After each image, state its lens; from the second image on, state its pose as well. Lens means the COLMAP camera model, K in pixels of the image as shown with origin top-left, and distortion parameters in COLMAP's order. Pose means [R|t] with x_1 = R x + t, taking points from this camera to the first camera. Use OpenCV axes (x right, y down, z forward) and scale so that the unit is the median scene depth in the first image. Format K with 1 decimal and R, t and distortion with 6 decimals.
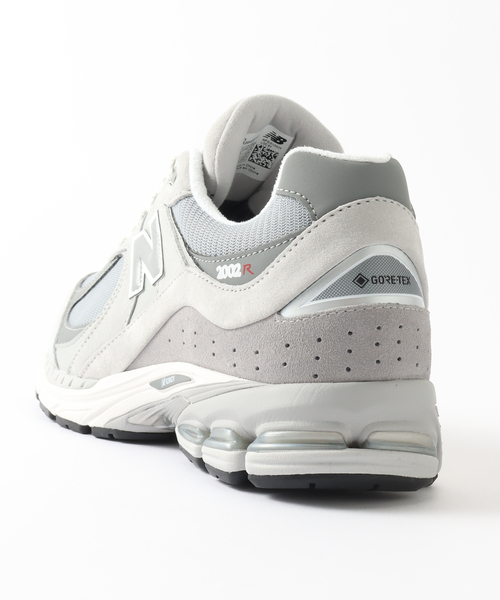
lens RADIAL K [[929.8, 0, 250.0], [0, 929.8, 300.0], [0, 0, 1]] dist [-0.162200, 0.055041]
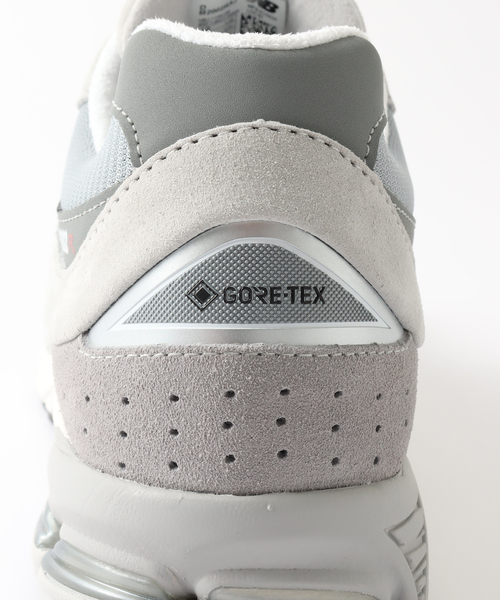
lens RADIAL K [[929.8, 0, 250.0], [0, 929.8, 300.0], [0, 0, 1]] dist [-0.162200, 0.055041]
pose [[0.940198, 0.081133, -0.330825, 0.302212], [-0.034983, 0.989083, 0.143145, -0.088158], [0.338827, -0.123011, 0.932772, 0.539449]]
